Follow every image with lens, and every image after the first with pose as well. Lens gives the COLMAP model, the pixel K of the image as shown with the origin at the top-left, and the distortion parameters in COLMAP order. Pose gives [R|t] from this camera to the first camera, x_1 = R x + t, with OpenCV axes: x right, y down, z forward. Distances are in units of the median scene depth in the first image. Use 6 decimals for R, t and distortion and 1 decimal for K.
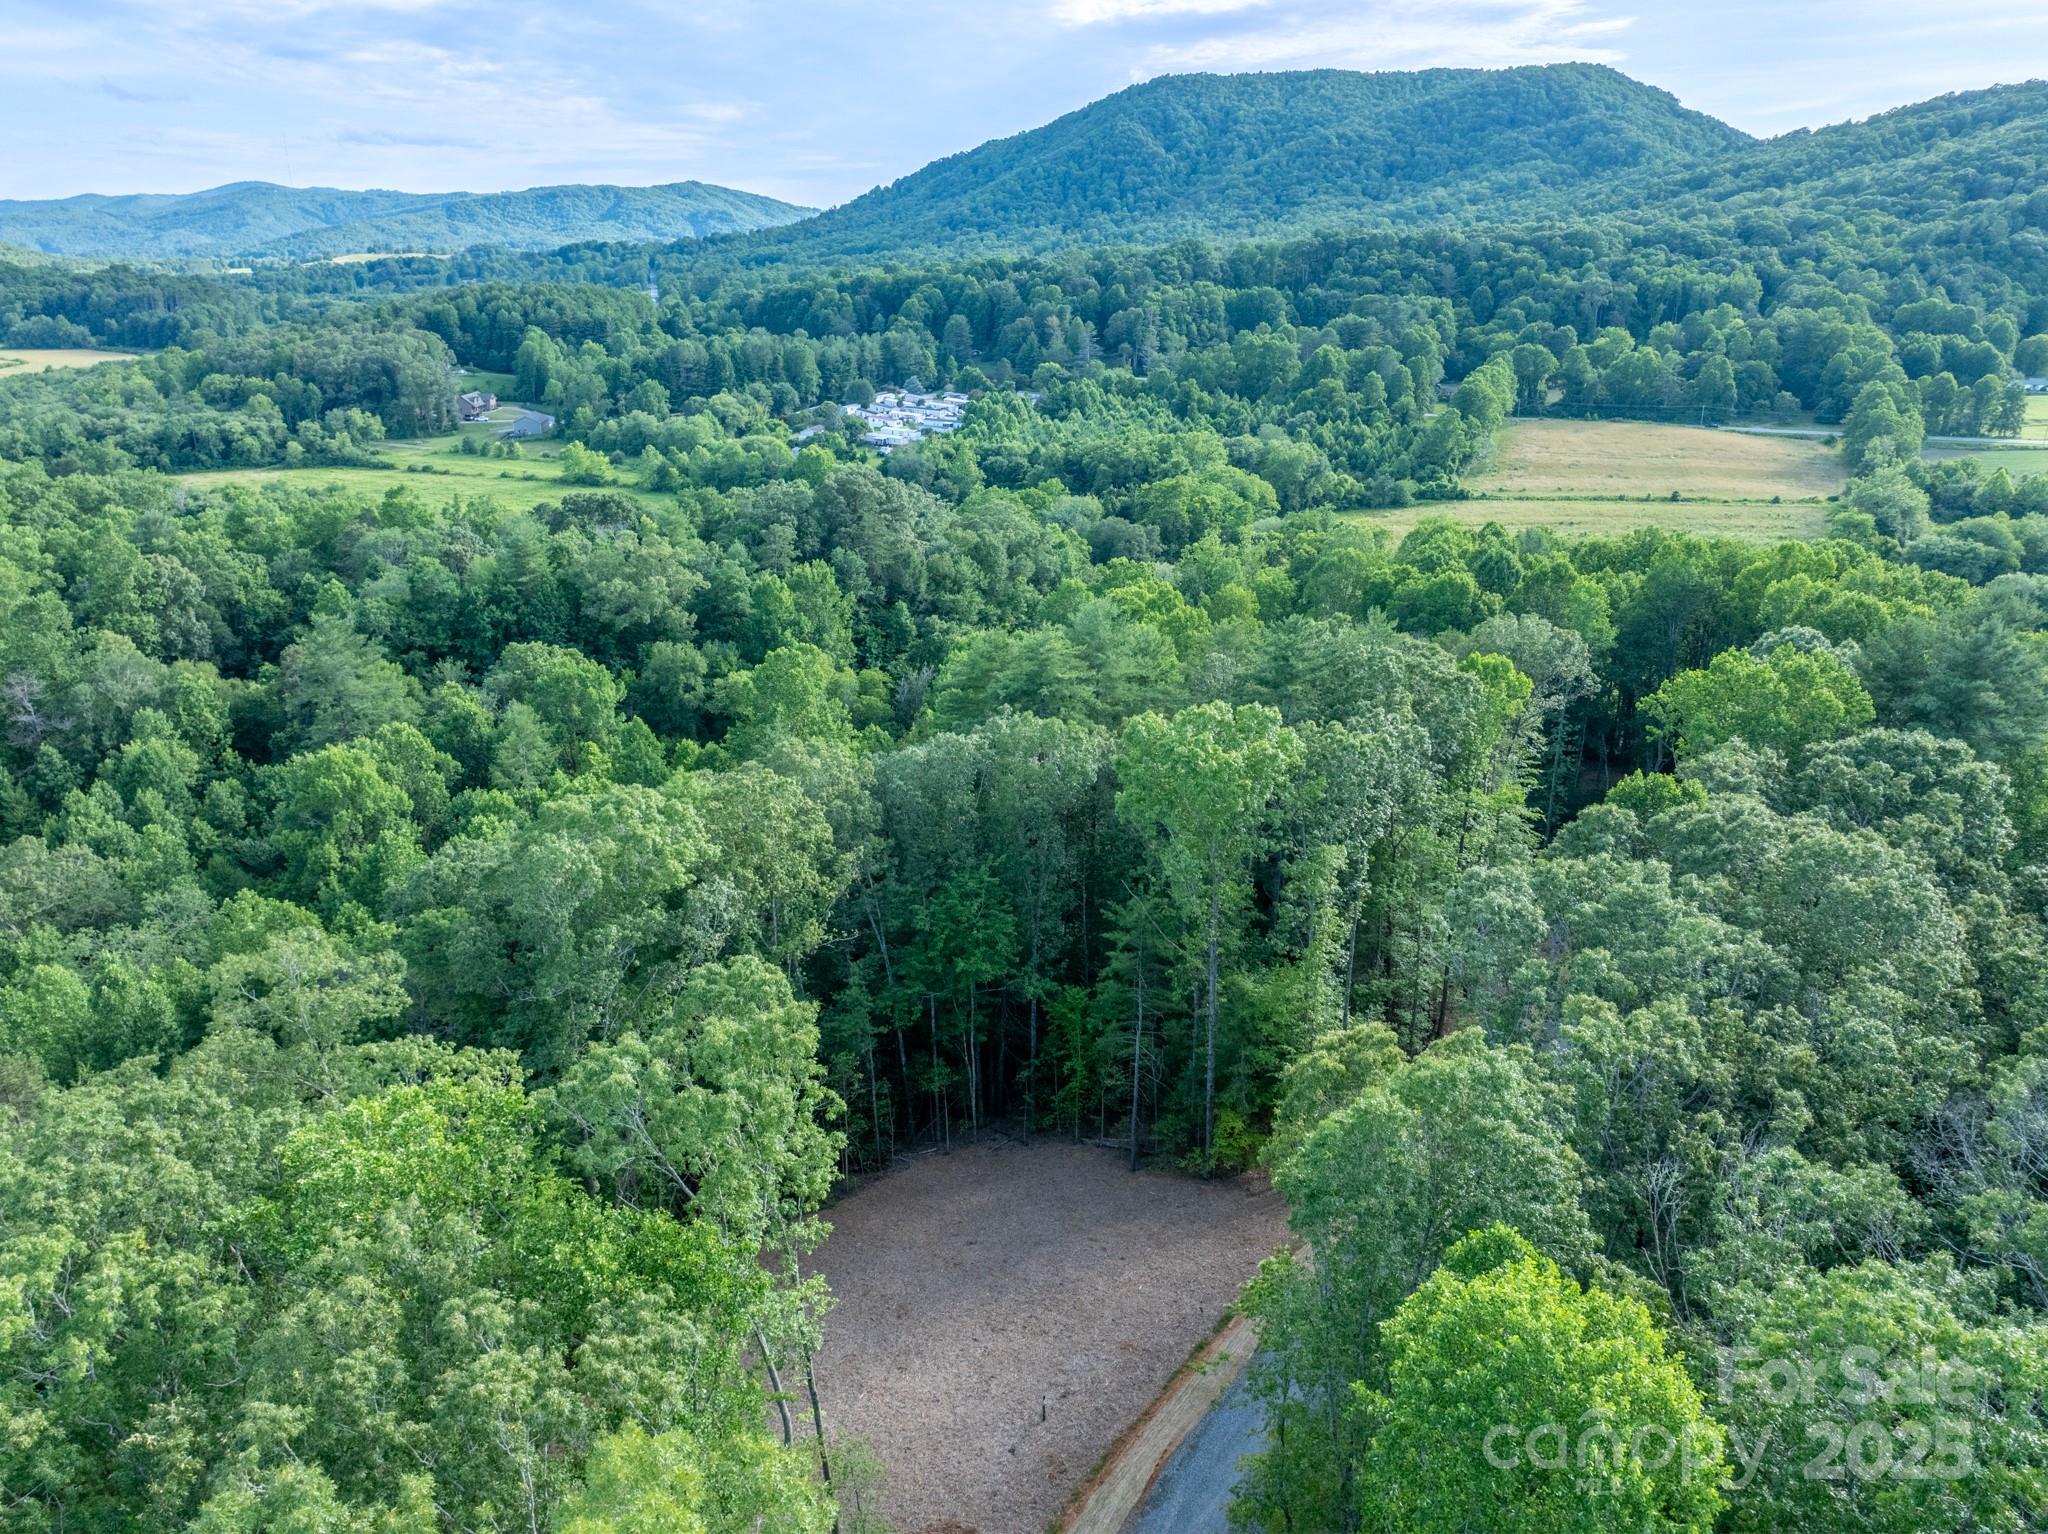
lens RADIAL K [[1411.2, 0, 1024.0], [0, 1411.2, 767.0], [0, 0, 1]] dist [-0.061426, 0.023966]
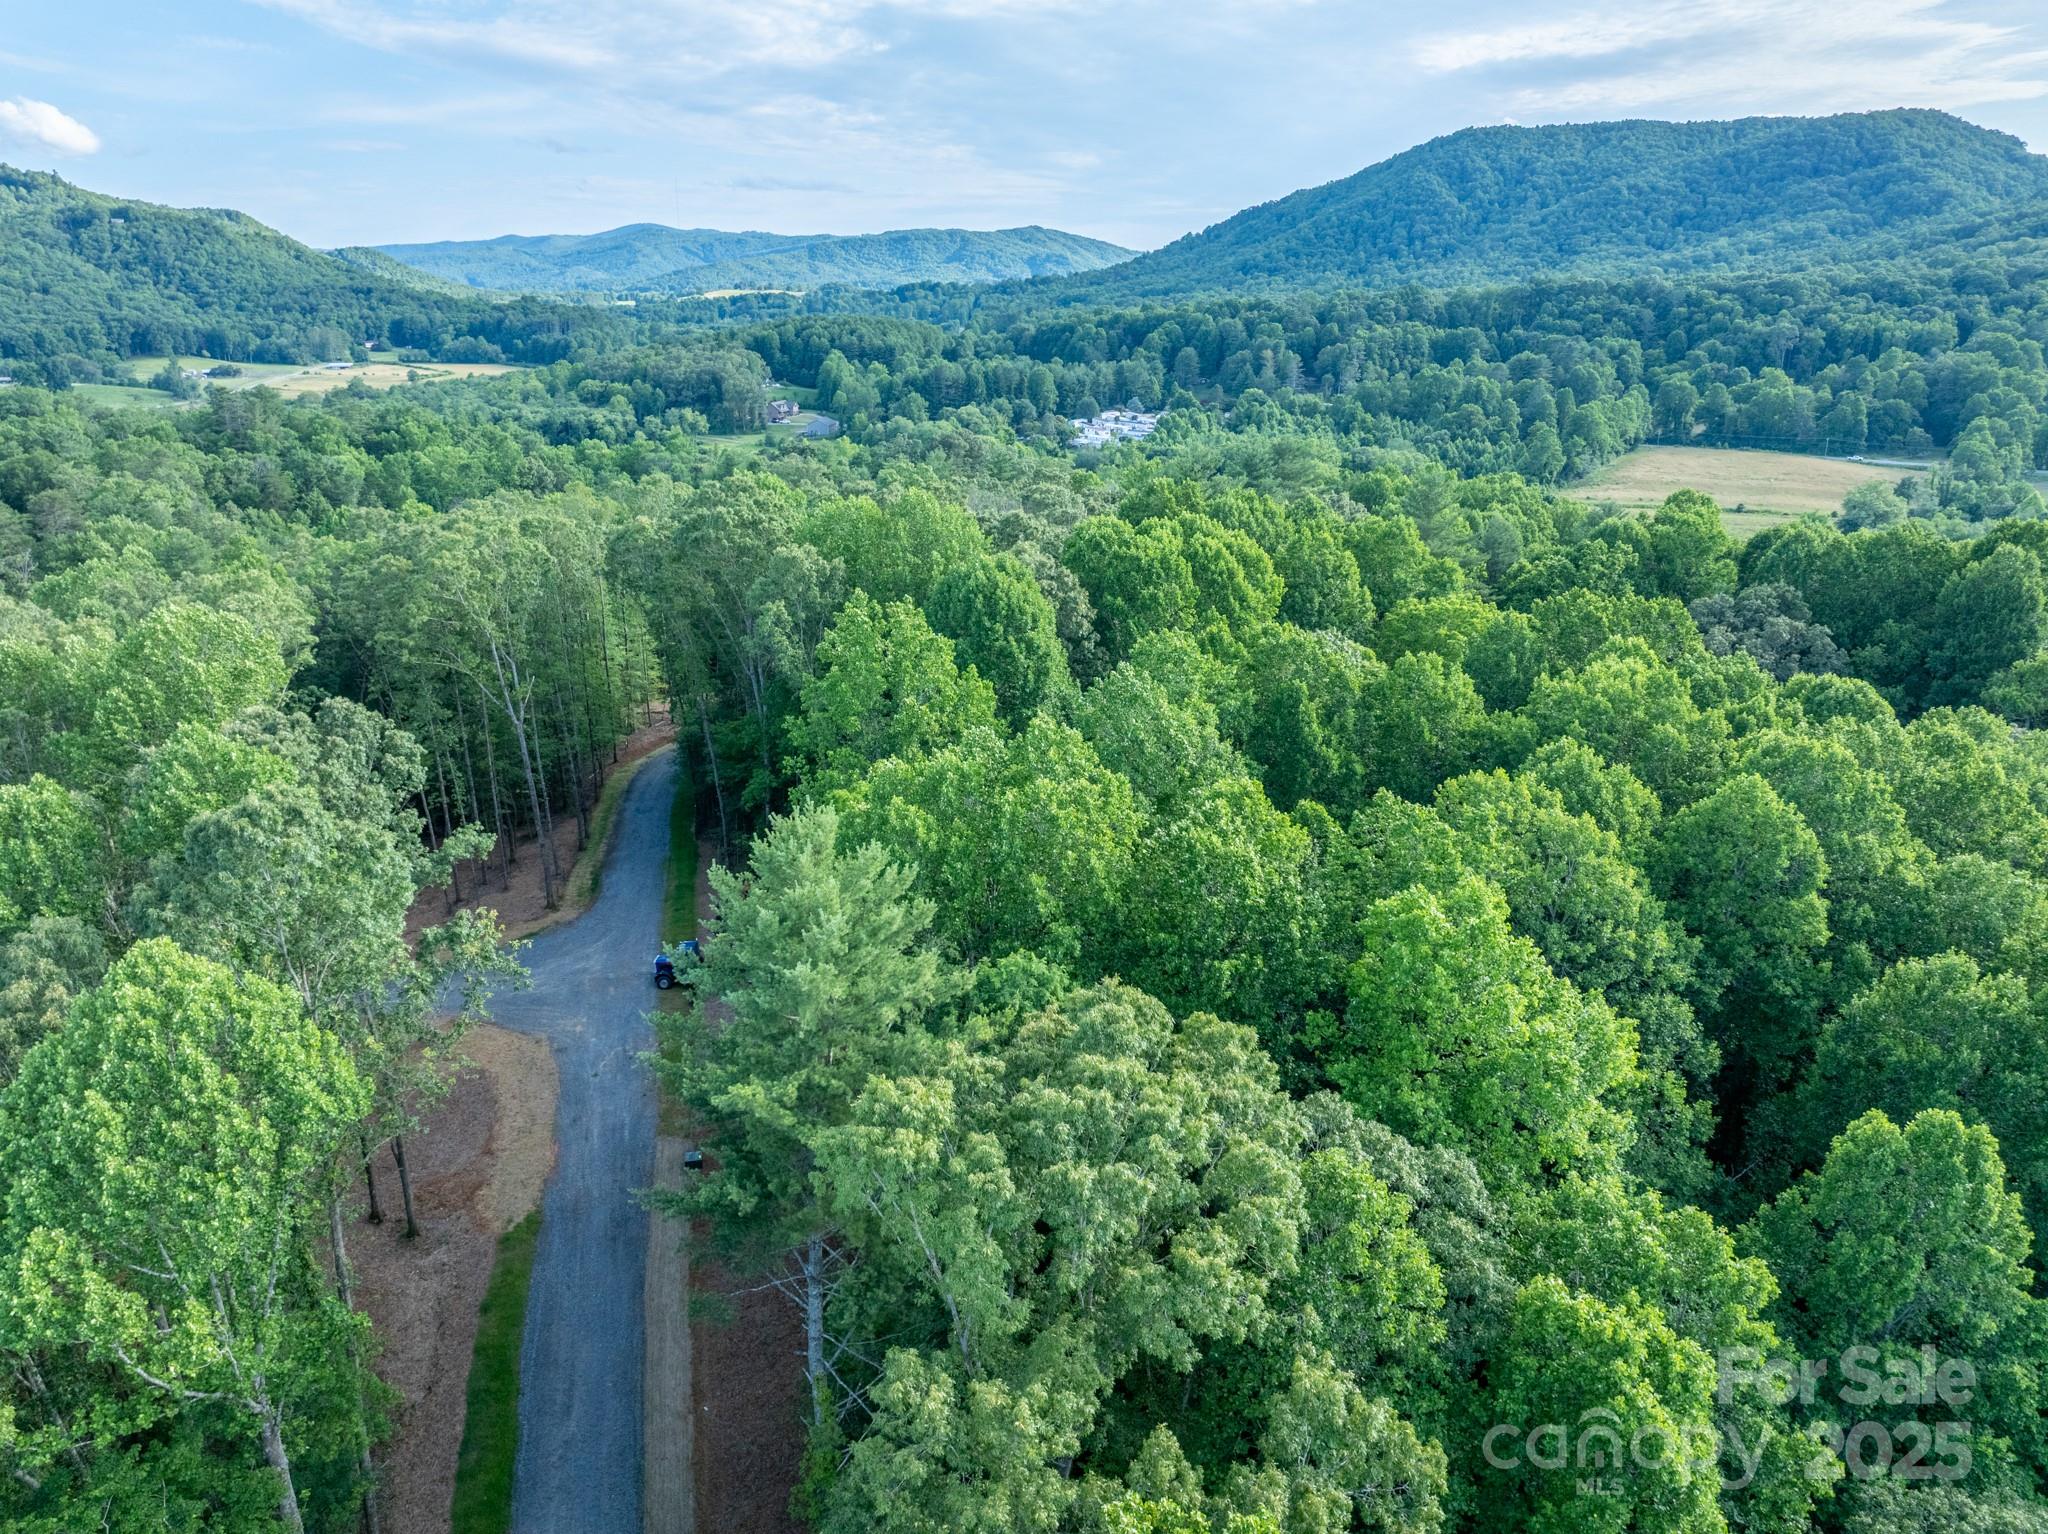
lens RADIAL K [[1411.2, 0, 1024.0], [0, 1411.2, 767.0], [0, 0, 1]] dist [-0.061426, 0.023966]
pose [[0.973734, 0.077689, -0.214023, 0.094557], [-0.083632, 0.996319, -0.018843, 0.053814], [0.211771, 0.036248, 0.976647, -0.141286]]
